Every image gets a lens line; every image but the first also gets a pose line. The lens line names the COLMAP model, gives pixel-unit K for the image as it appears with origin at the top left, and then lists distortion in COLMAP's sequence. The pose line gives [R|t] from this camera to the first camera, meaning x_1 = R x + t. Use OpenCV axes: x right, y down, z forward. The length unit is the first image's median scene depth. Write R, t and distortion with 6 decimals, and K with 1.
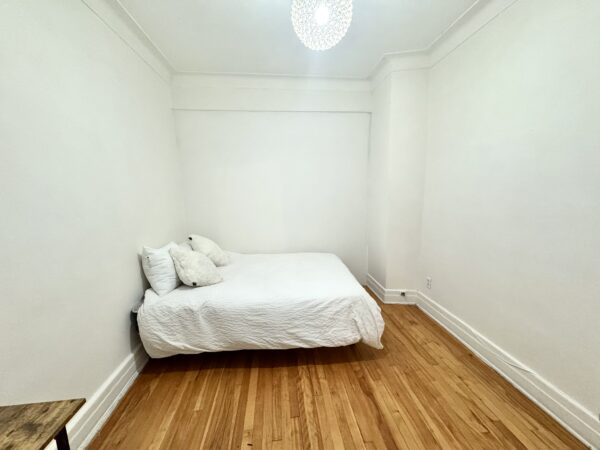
lens RADIAL K [[238.5, 0, 300.2], [0, 238.5, 225.5], [0, 0, 1]] dist [-0.002785, -0.000024]
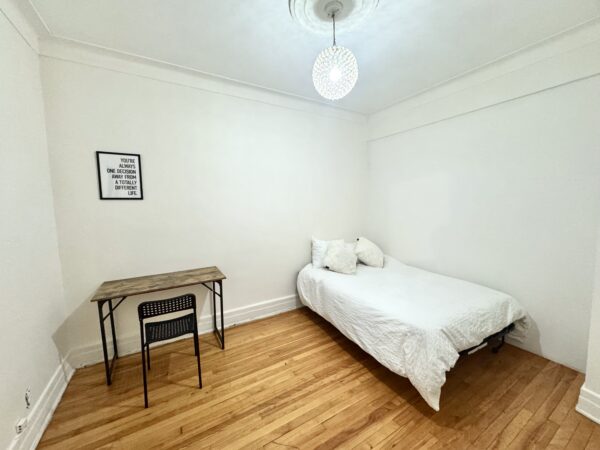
lens RADIAL K [[238.5, 0, 300.7], [0, 238.5, 225.2], [0, 0, 1]] dist [-0.002785, -0.000024]
pose [[0.420642, 0.098958, -0.901814, 0.839397], [-0.136875, 0.989577, 0.044744, -0.056430], [0.896842, 0.104614, 0.429802, 0.220114]]
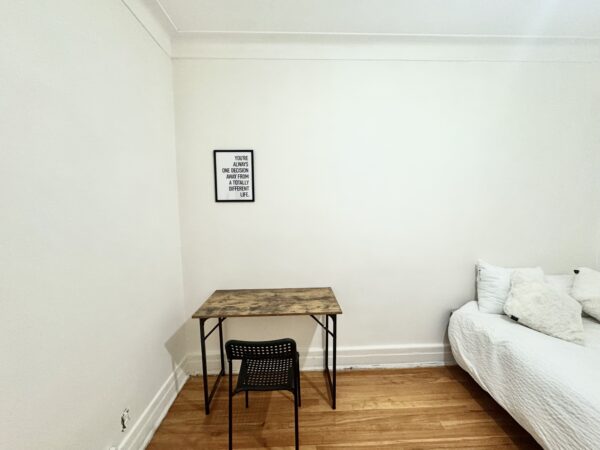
lens RADIAL K [[238.5, 0, 300.1], [0, 238.5, 225.5], [0, 0, 1]] dist [-0.002785, -0.000024]
pose [[-0.070137, 0.100842, -0.992427, 0.432890], [-0.141504, 0.983811, 0.109967, -0.062536], [0.987450, 0.148145, -0.054733, 0.281497]]
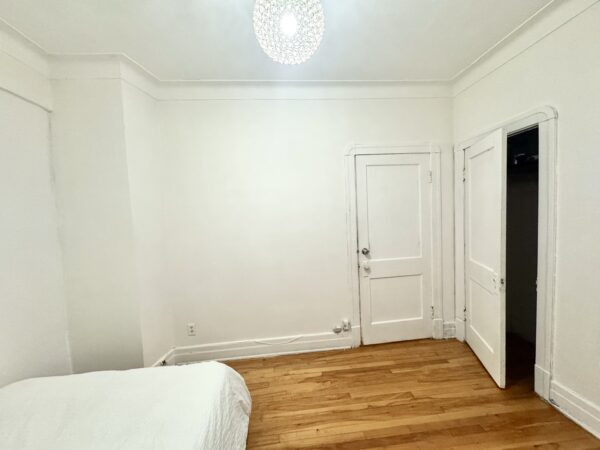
lens RADIAL K [[238.5, 0, 300.0], [0, 238.5, 225.6], [0, 0, 1]] dist [-0.002785, -0.000024]
pose [[0.014973, -0.025483, 0.999563, -0.505416], [0.202114, 0.979116, 0.021934, -0.120831], [-0.979248, 0.201697, 0.019811, 0.703198]]
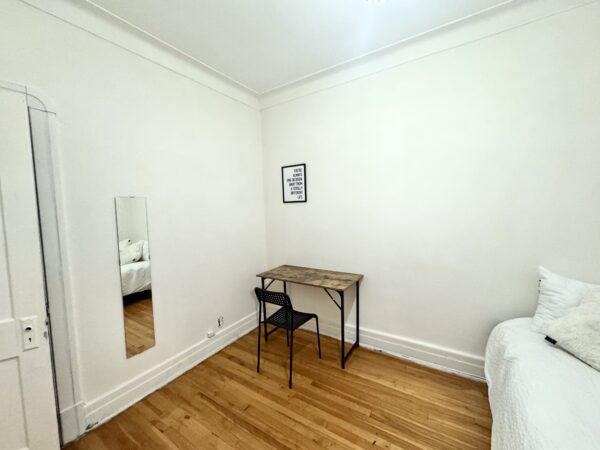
lens RADIAL K [[238.5, 0, 300.2], [0, 238.5, 225.1], [0, 0, 1]] dist [-0.002785, -0.000024]
pose [[-0.623034, 0.102629, -0.775432, 0.522079], [-0.076568, 0.978592, 0.191038, -0.155643], [0.778438, 0.178397, -0.601838, 0.862273]]
